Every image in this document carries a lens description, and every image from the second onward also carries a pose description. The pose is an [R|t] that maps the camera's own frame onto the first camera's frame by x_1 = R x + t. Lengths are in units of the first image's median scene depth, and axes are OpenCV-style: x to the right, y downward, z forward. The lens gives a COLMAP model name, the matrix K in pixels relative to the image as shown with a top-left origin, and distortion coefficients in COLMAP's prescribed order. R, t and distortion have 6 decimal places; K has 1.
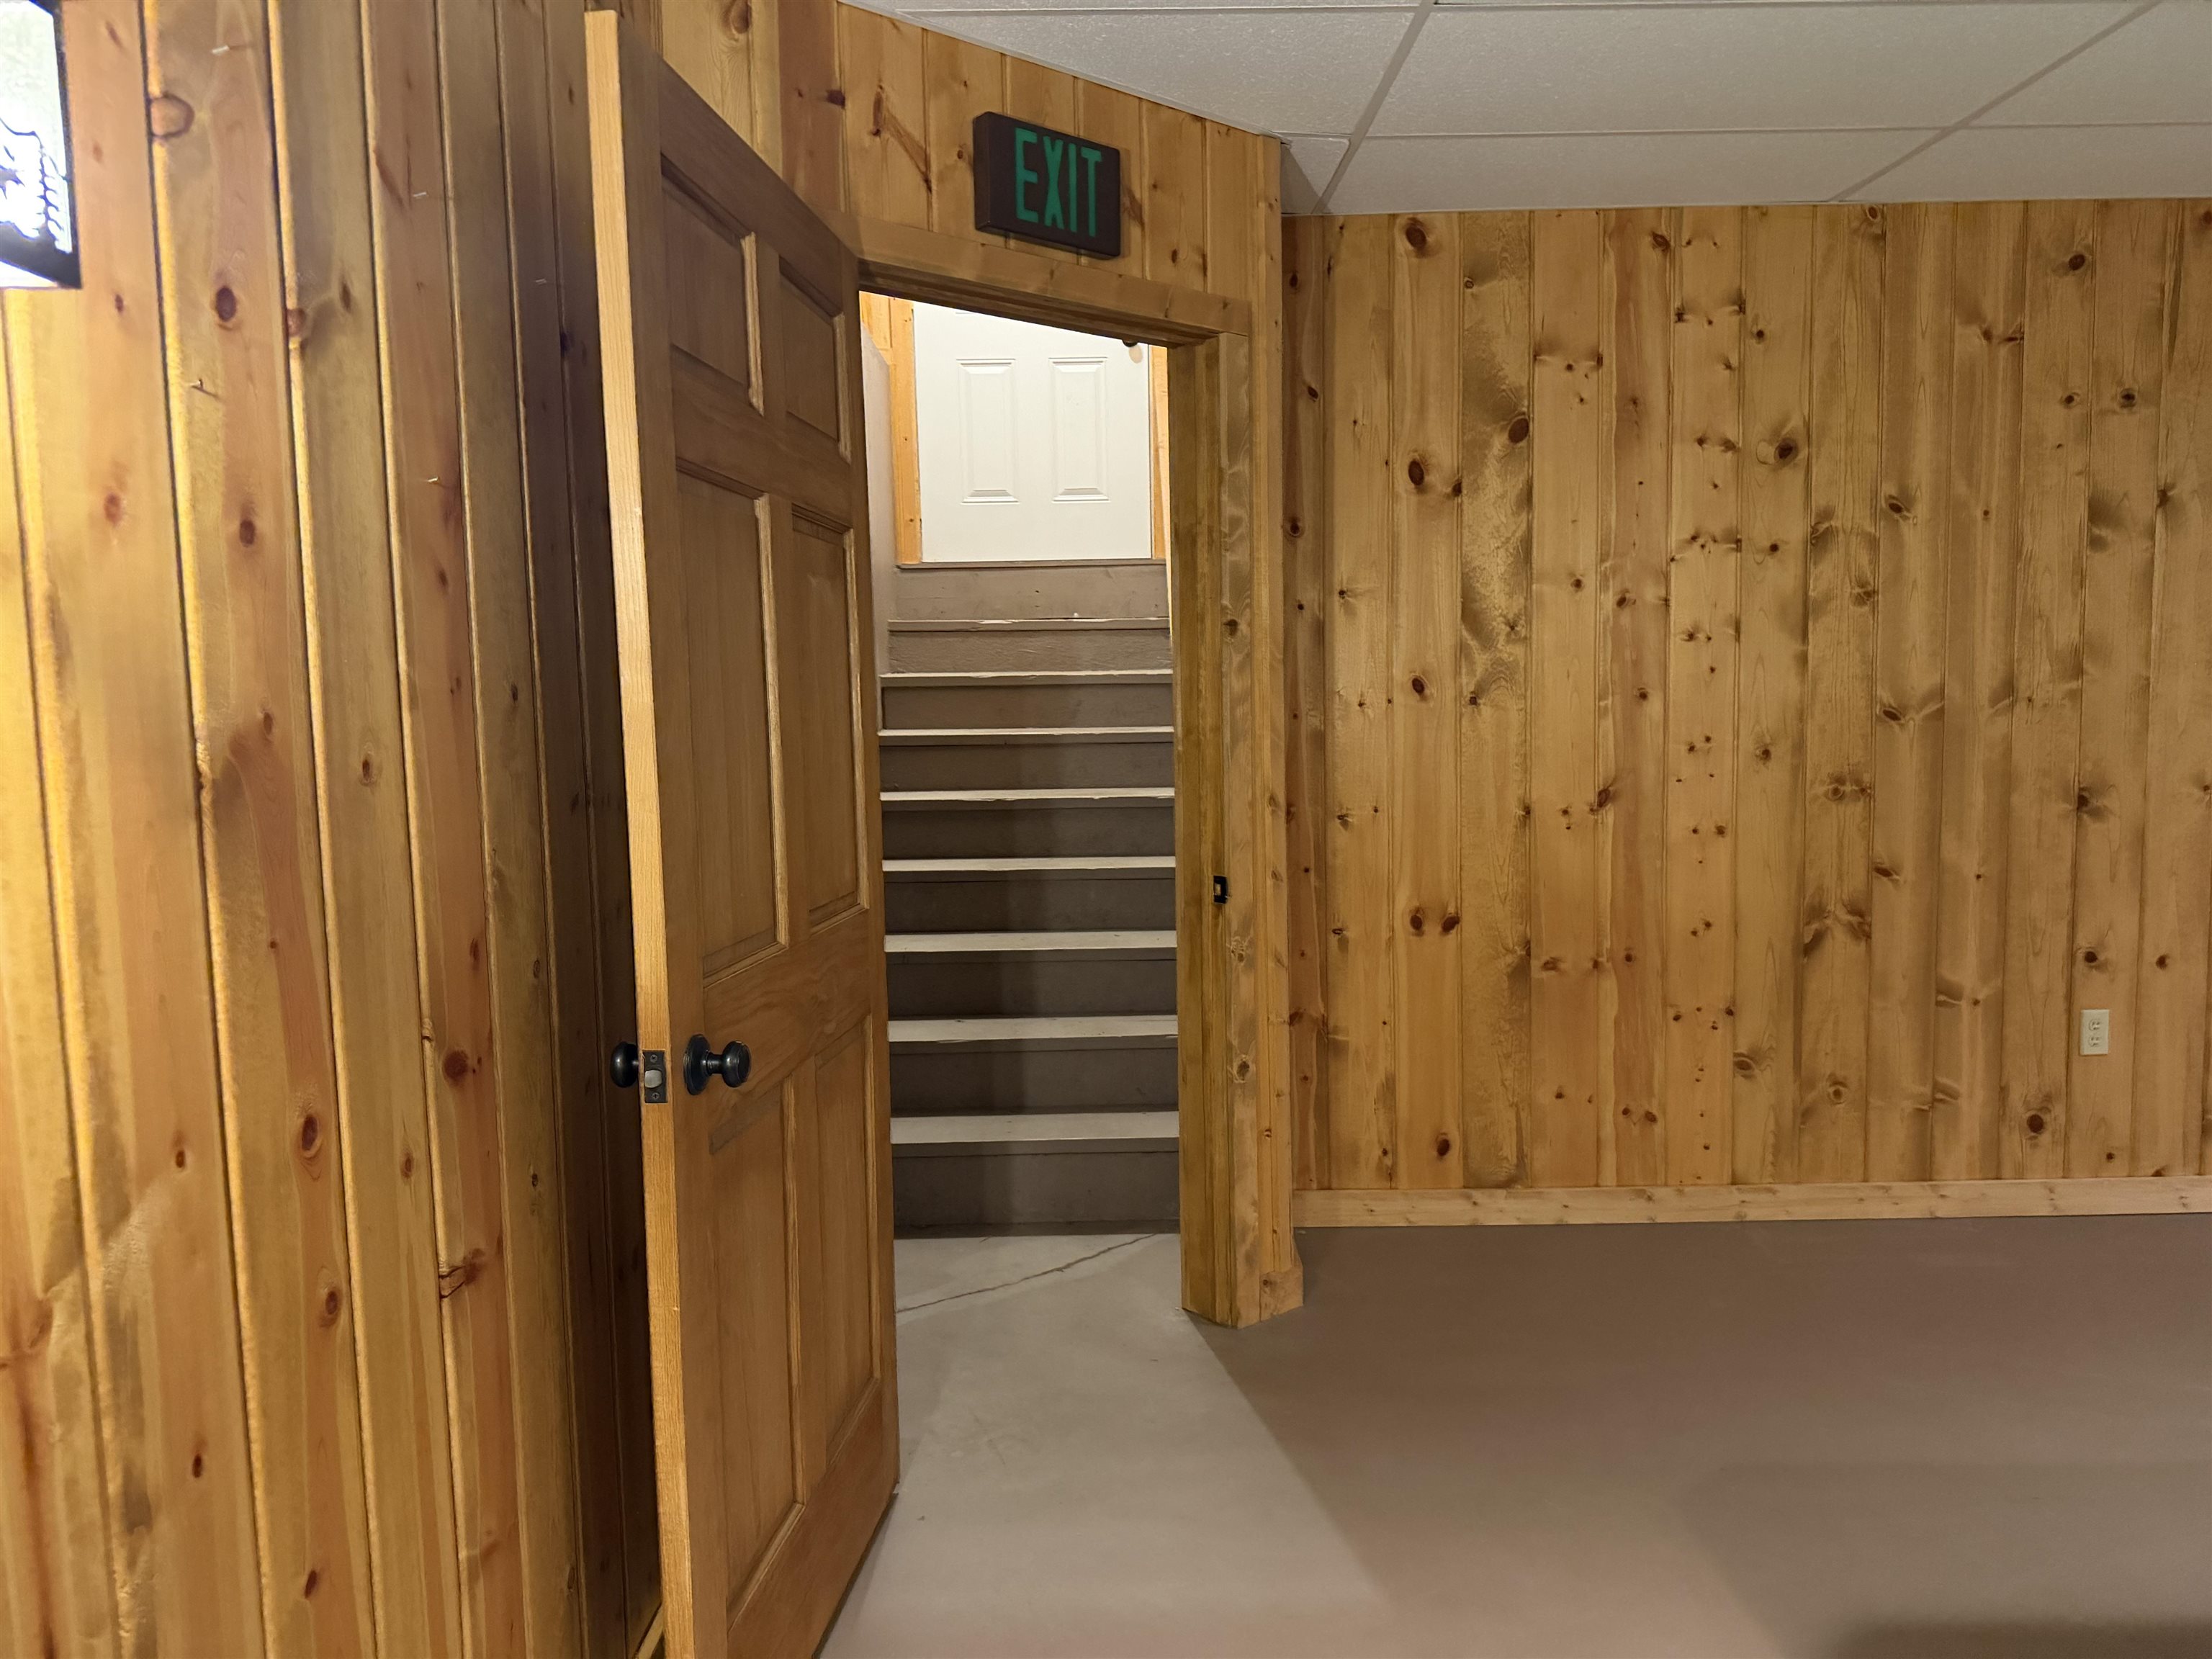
lens RADIAL K [[1565.0, 0, 1105.4], [0, 1565.0, 840.5], [0, 0, 1]] dist [0.029571, -0.003406]
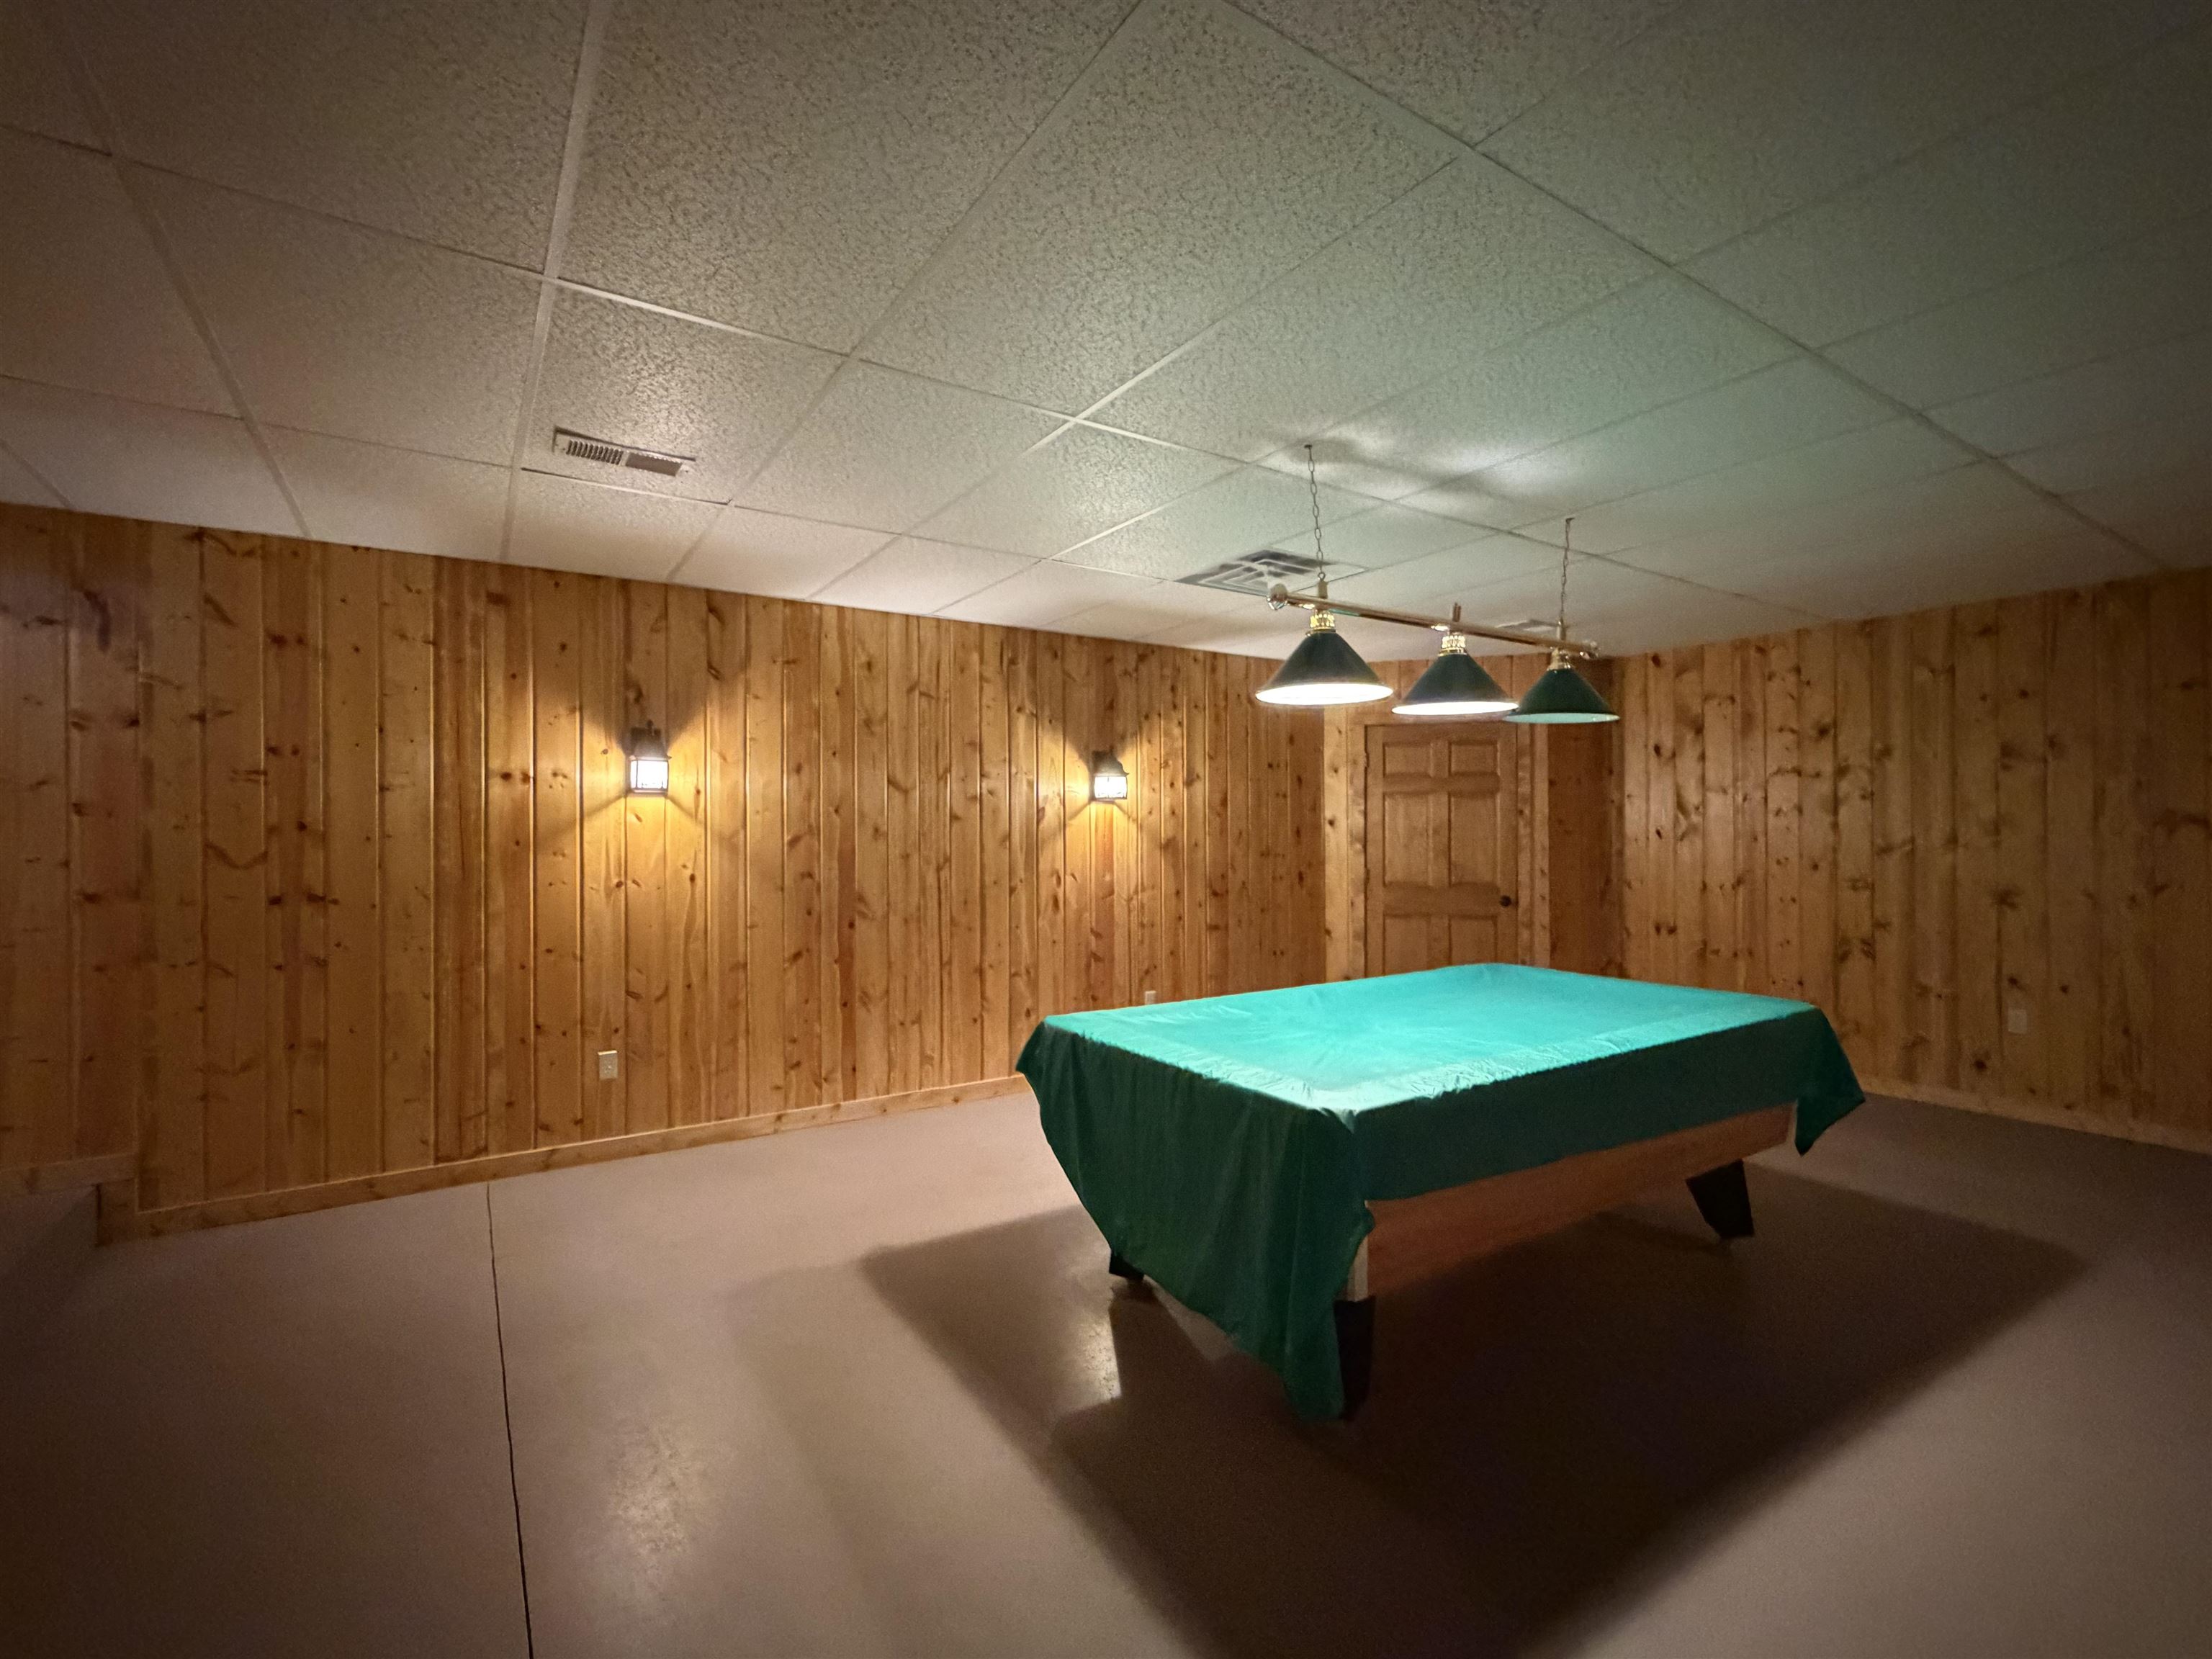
lens RADIAL K [[982.3, 0, 1104.8], [0, 982.3, 831.6], [0, 0, 1]] dist [-0.000147, 0.000007]
pose [[0.534269, 0.014123, -0.845196, 1.057703], [-0.086085, 0.995571, -0.037780, 0.034165], [0.840920, 0.092943, 0.533119, -0.582106]]
